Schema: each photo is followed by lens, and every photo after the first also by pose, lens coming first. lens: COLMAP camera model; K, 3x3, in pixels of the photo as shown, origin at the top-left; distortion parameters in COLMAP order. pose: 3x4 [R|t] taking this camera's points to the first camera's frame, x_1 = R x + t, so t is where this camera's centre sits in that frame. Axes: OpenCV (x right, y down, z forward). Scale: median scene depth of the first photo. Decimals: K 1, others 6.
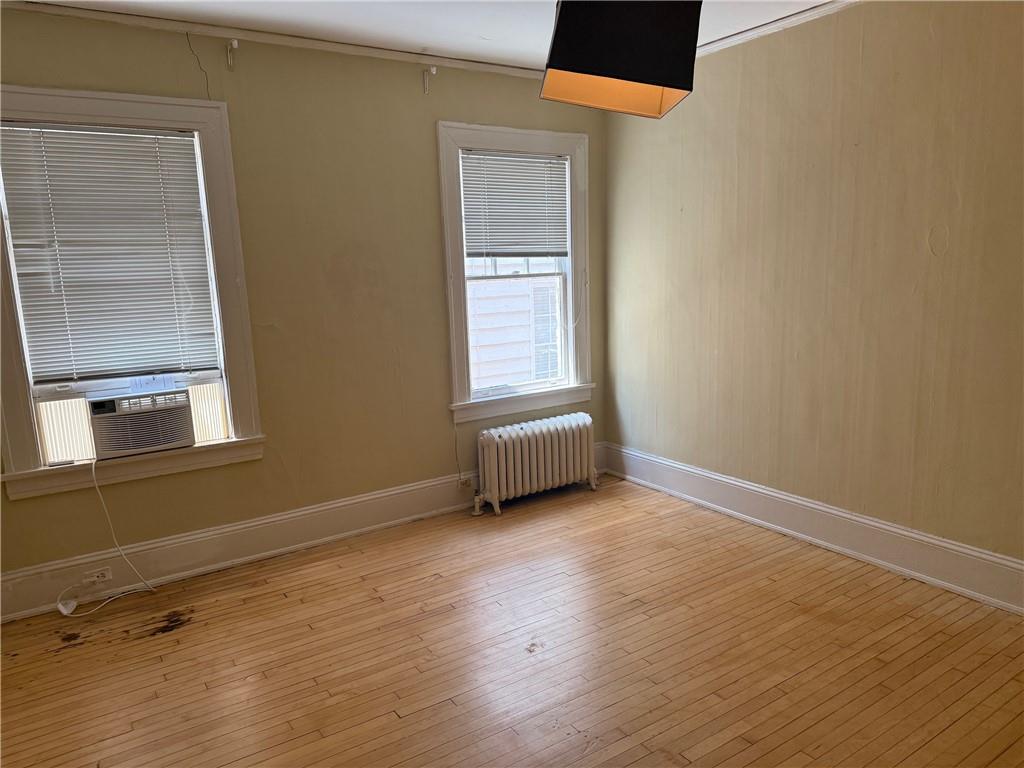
lens RADIAL K [[715.9, 0, 514.0], [0, 715.9, 387.5], [0, 0, 1]] dist [0.043362, -0.049774]
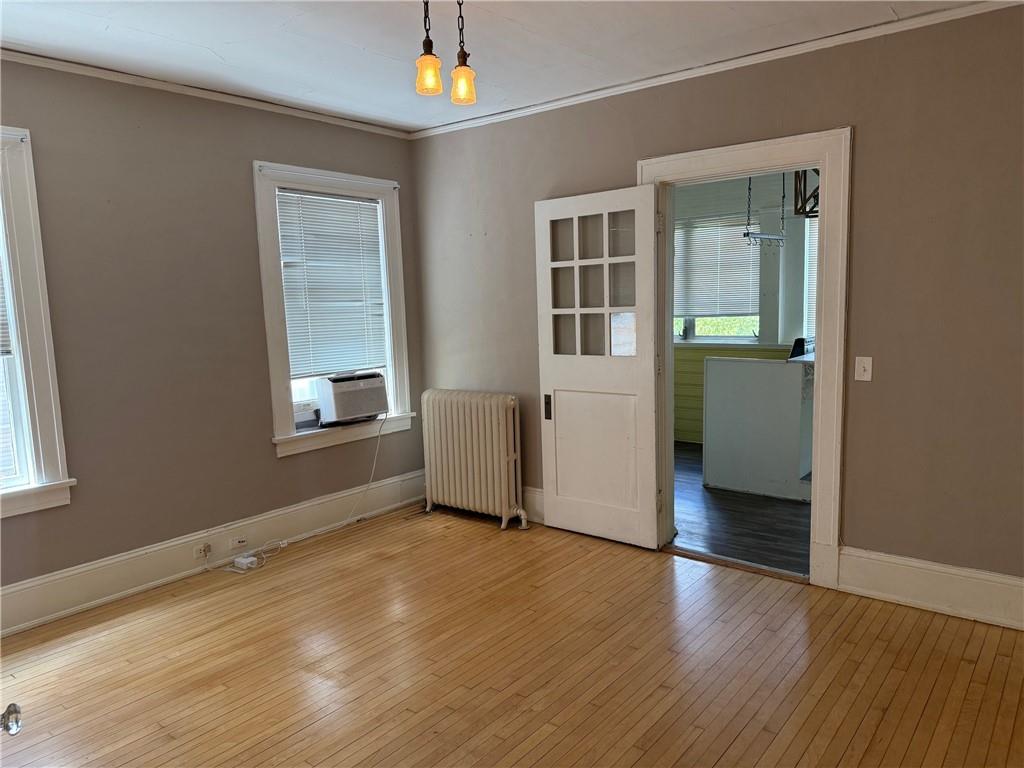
lens RADIAL K [[715.9, 0, 501.2], [0, 715.9, 376.0], [0, 0, 1]] dist [0.043362, -0.049774]
pose [[0.955280, -0.019877, 0.295033, -0.128734], [0.040008, 0.997252, -0.062354, 0.019283], [-0.292983, 0.071370, 0.953450, -0.083844]]
